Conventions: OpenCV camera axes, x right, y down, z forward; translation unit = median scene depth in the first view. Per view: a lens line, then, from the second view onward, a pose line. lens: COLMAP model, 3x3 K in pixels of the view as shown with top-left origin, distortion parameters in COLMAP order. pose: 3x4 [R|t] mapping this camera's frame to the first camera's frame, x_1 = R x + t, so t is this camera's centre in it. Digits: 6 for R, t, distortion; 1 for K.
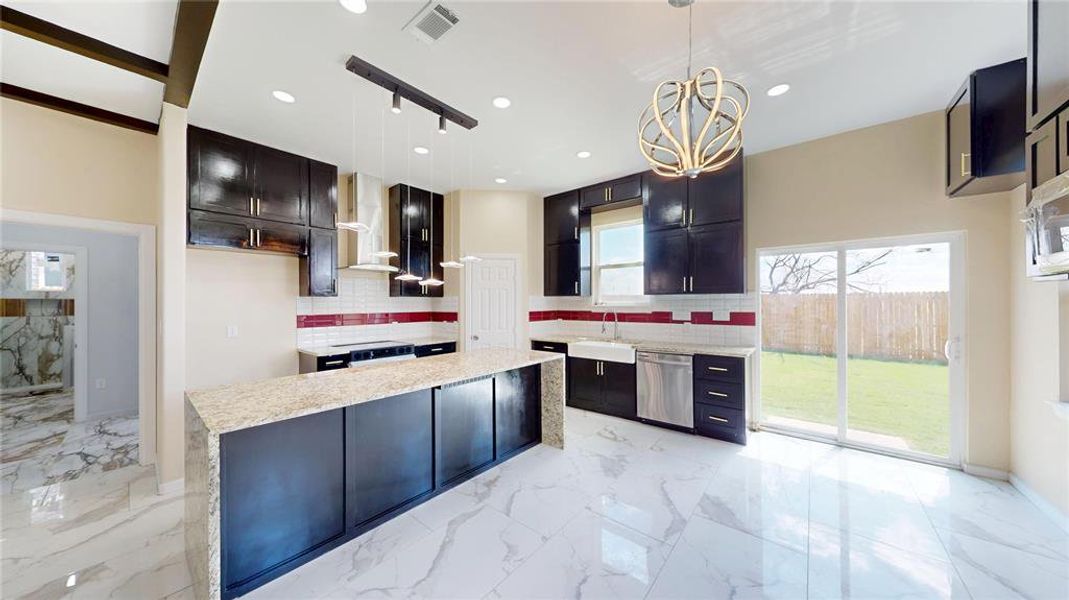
lens RADIAL K [[337.2, 0, 550.6], [0, 337.2, 301.2], [0, 0, 1]] dist [-0.000152, -0.000008]
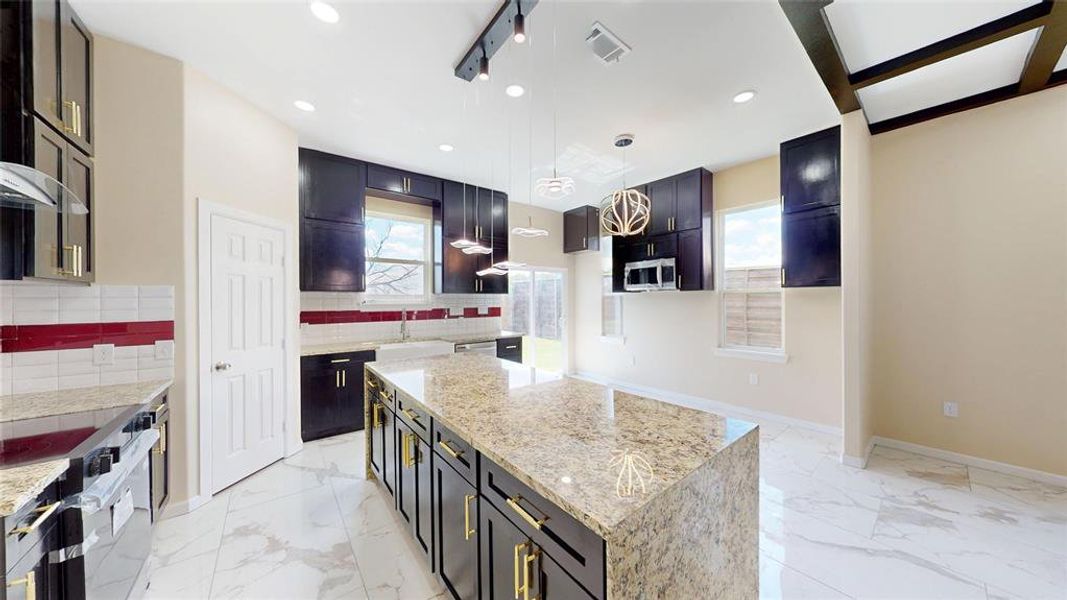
lens RADIAL K [[336.5, 0, 549.6], [0, 336.5, 301.2], [0, 0, 1]] dist [-0.000152, -0.000008]
pose [[0.211067, 0.002788, 0.977468, -0.708749], [0.001679, 0.999993, -0.003215, 0.011529], [-0.977470, 0.002320, 0.211061, 0.447019]]
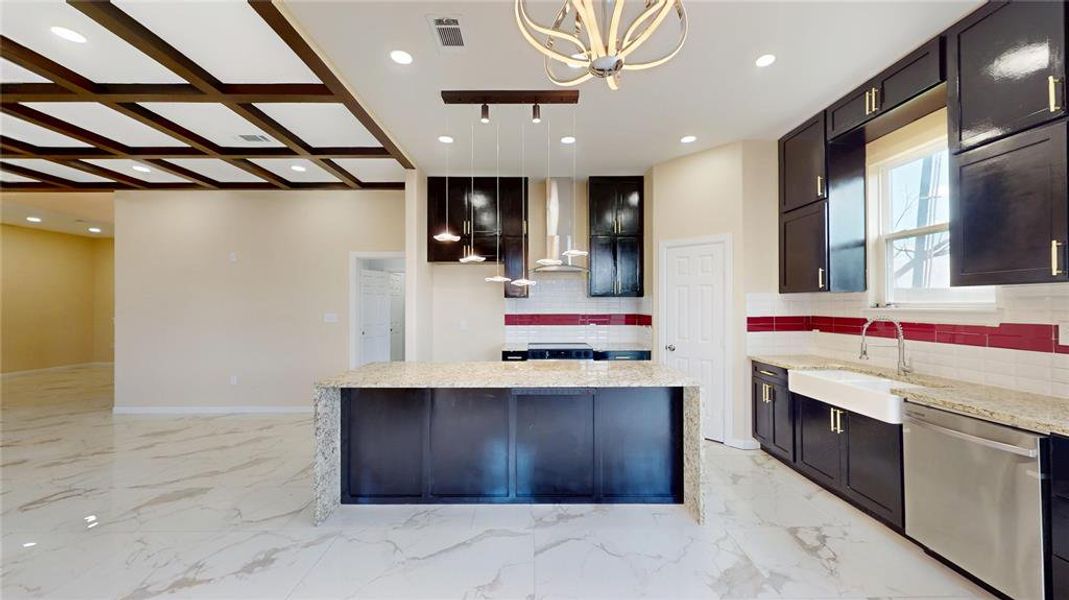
lens RADIAL K [[399.6, 0, 538.3], [0, 399.6, 301.6], [0, 0, 1]] dist [-0.009752, 0.000011]
pose [[0.626313, -0.003972, -0.779561, 0.351165], [0.003251, 0.999992, -0.002484, 0.001467], [0.779565, -0.000978, 0.626321, 0.202721]]
